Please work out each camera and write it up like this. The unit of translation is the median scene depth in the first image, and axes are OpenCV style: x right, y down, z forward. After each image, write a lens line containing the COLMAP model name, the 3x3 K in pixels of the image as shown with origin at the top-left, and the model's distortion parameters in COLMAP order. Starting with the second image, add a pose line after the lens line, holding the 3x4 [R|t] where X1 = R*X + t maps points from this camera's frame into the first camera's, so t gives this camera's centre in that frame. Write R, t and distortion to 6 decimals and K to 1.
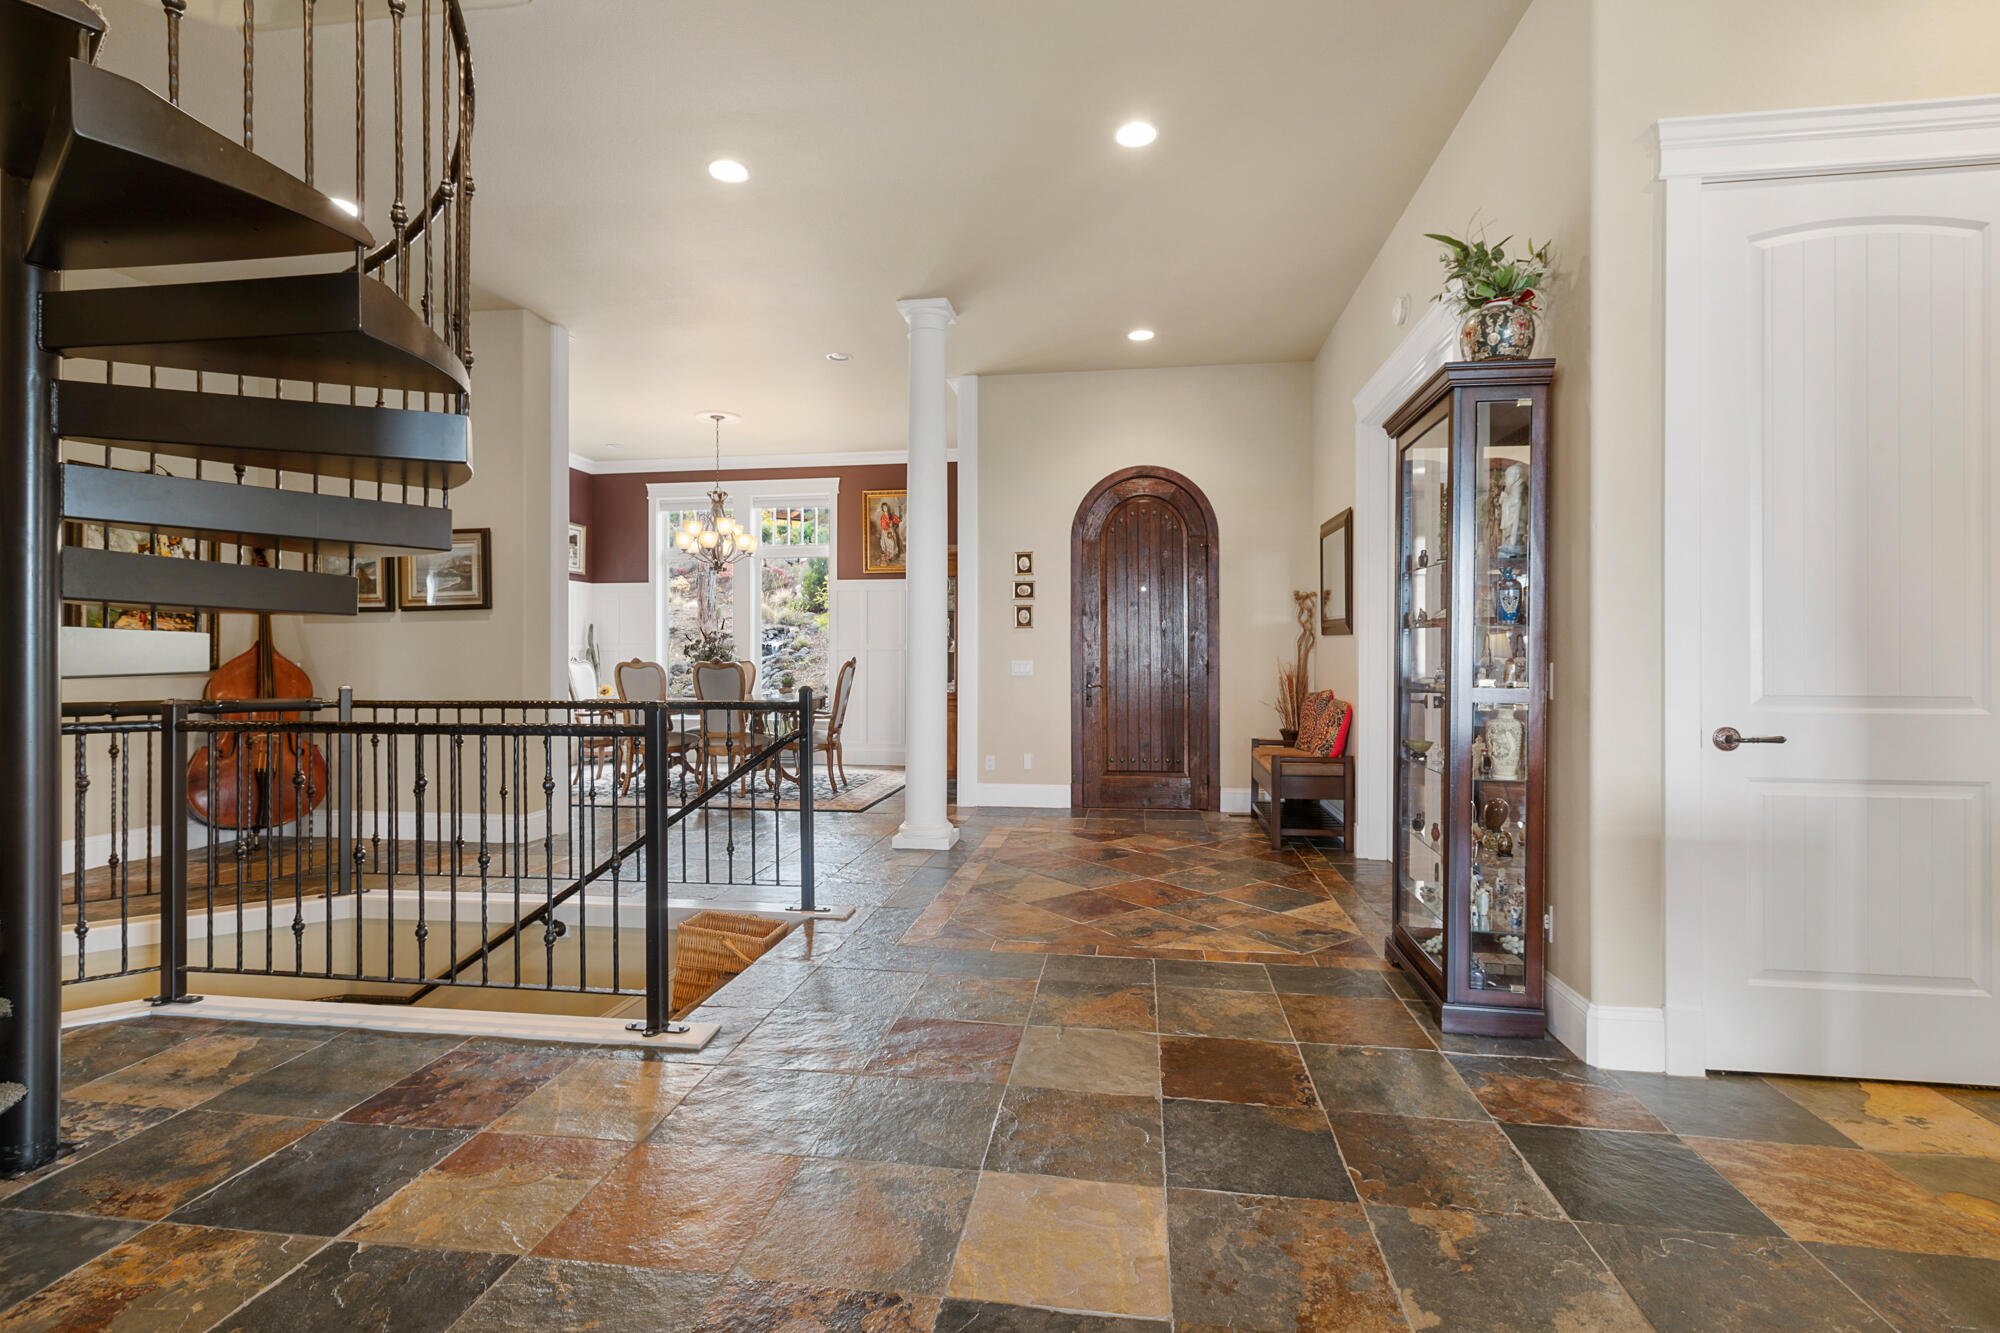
lens RADIAL K [[911.8, 0, 1004.1], [0, 911.8, 660.7], [0, 0, 1]] dist [0.000523, 0.000155]
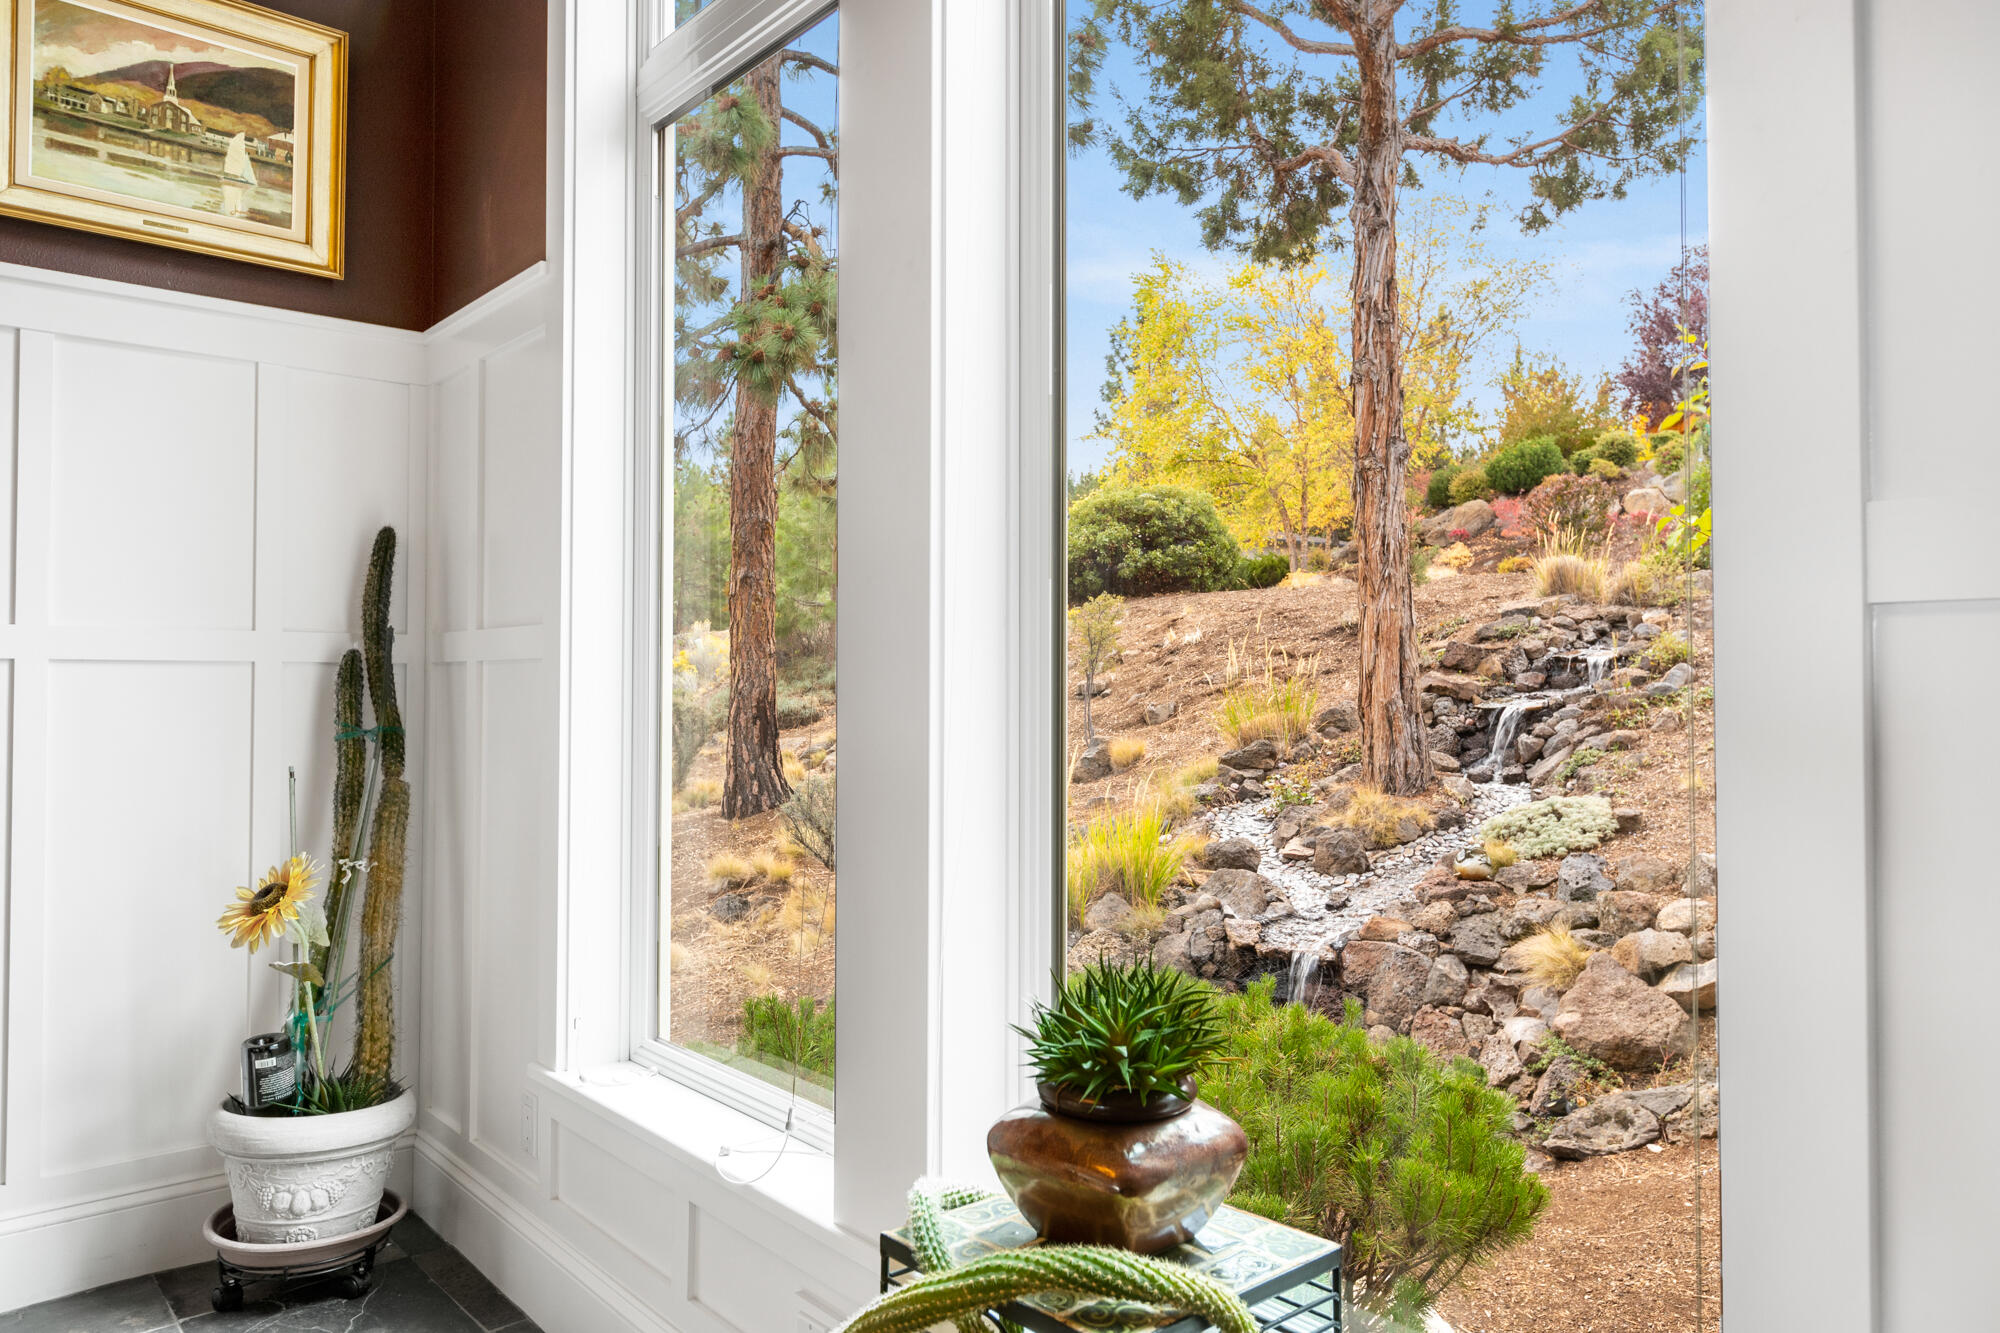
lens RADIAL K [[1341.4, 0, 998.4], [0, 1341.4, 667.6], [0, 0, 1]] dist [0.000312, -0.000011]
pose [[0.756533, -0.009556, -0.653886, -0.185749], [-0.004542, 0.999792, -0.019866, -0.004909], [0.653940, 0.017999, 0.756332, 1.002882]]
